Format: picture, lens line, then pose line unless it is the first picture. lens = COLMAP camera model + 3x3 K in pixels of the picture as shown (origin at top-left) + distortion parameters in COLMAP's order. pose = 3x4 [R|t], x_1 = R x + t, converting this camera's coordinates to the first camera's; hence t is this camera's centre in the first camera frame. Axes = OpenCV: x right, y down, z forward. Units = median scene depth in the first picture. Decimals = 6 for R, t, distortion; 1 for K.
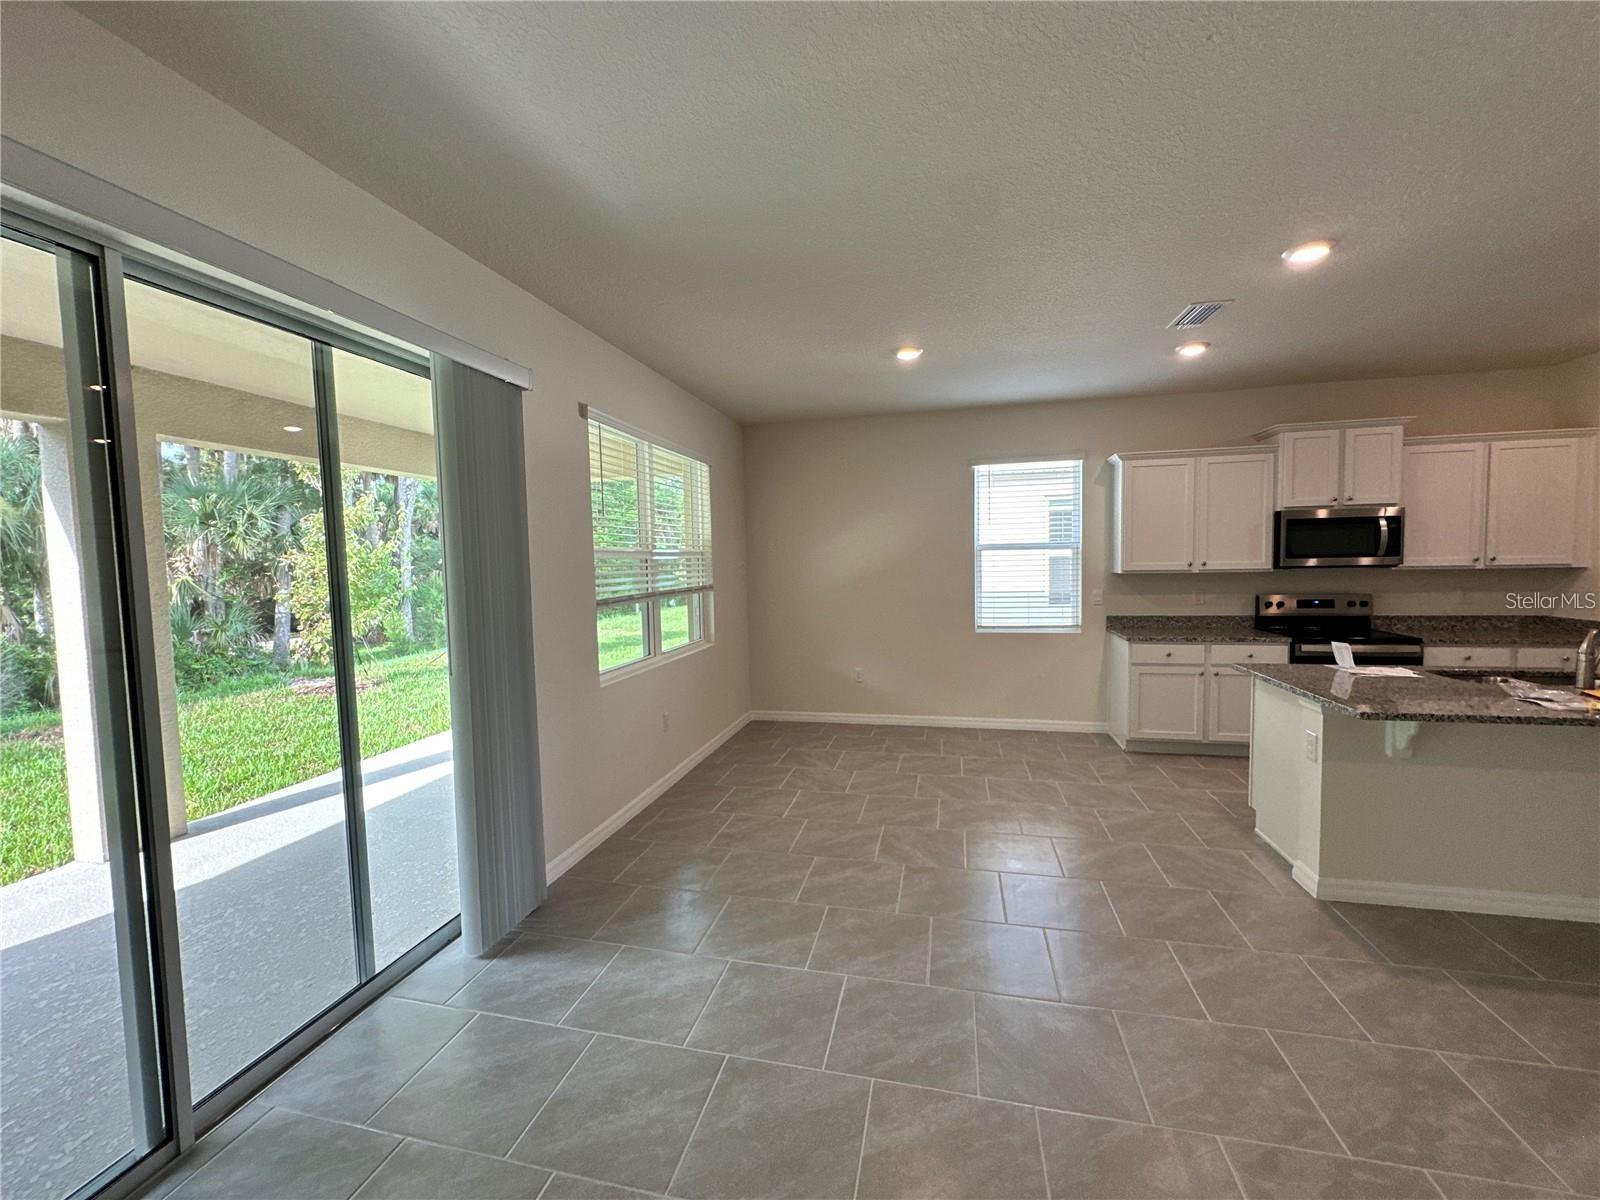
lens RADIAL K [[638.4, 0, 798.5], [0, 638.4, 598.4], [0, 0, 1]] dist [-0.002475, -0.000169]
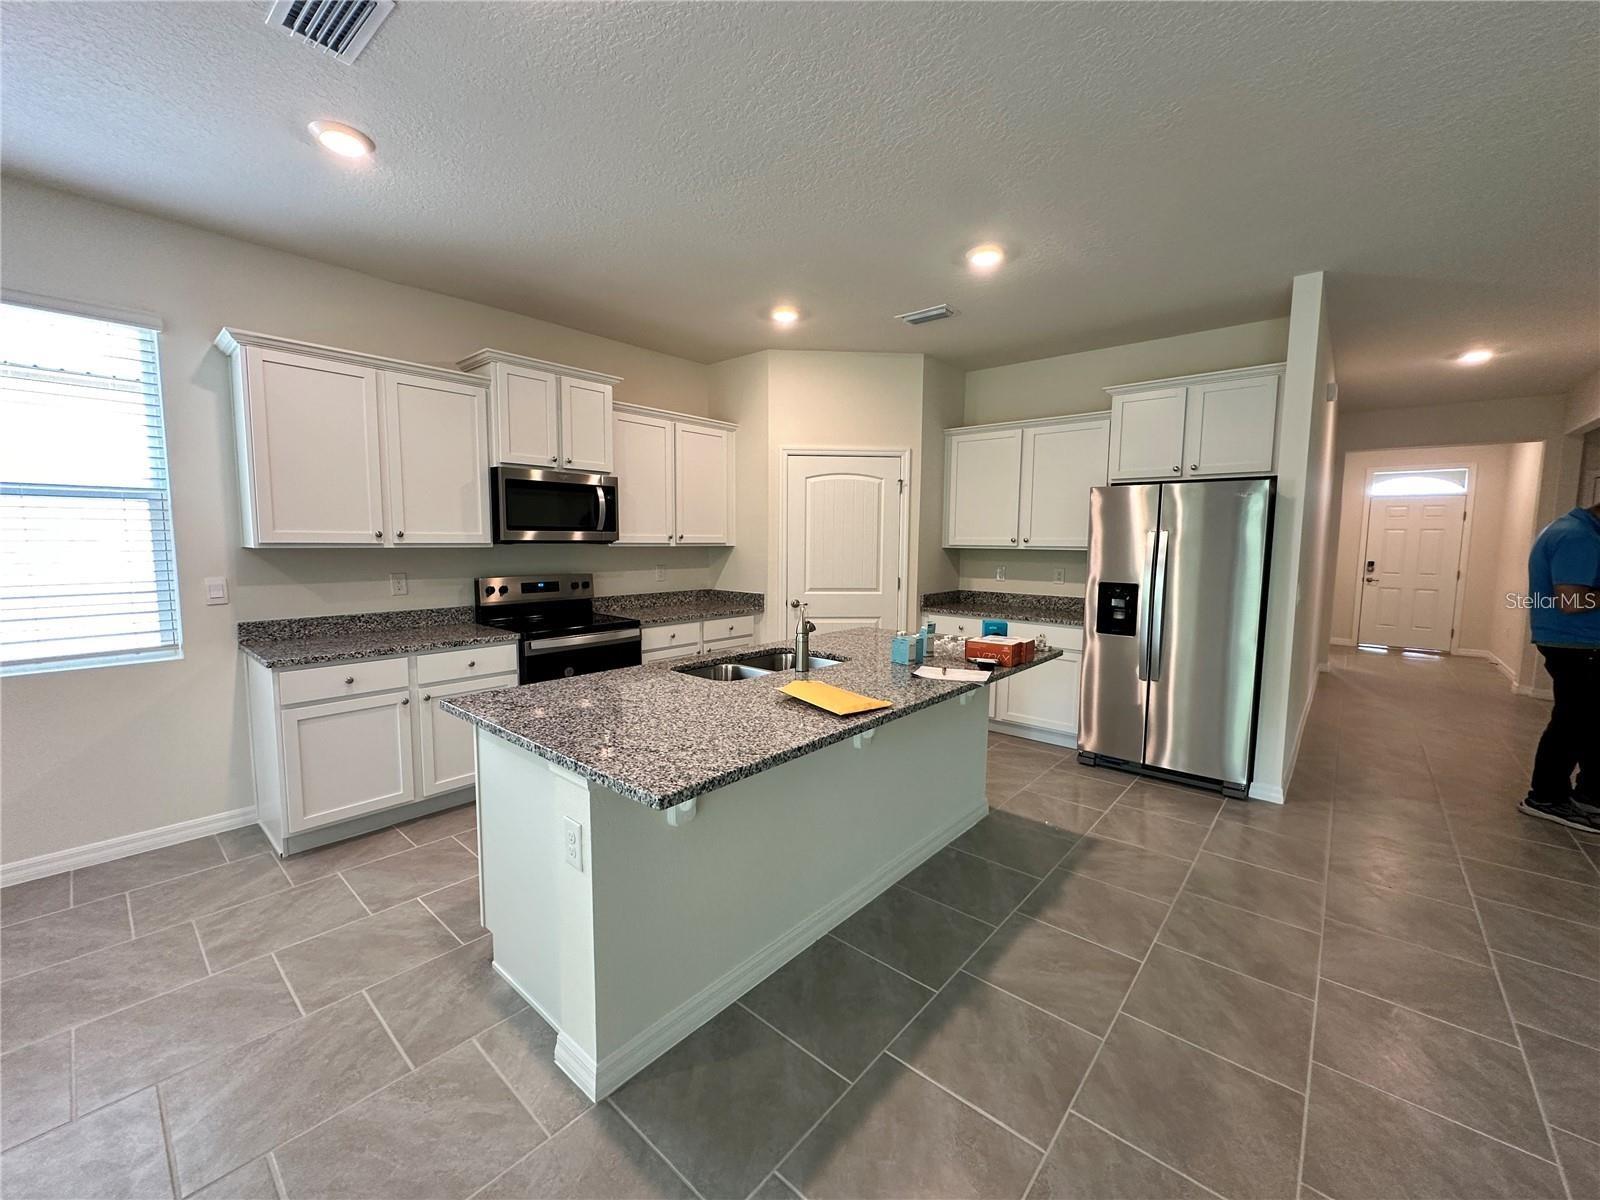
lens RADIAL K [[638.4, 0, 798.5], [0, 638.4, 598.4], [0, 0, 1]] dist [-0.002475, -0.000169]
pose [[0.463761, -0.058337, 0.884038, 0.246049], [0.035143, 0.998256, 0.047438, -0.004778], [-0.885263, 0.009068, 0.465002, 0.336008]]
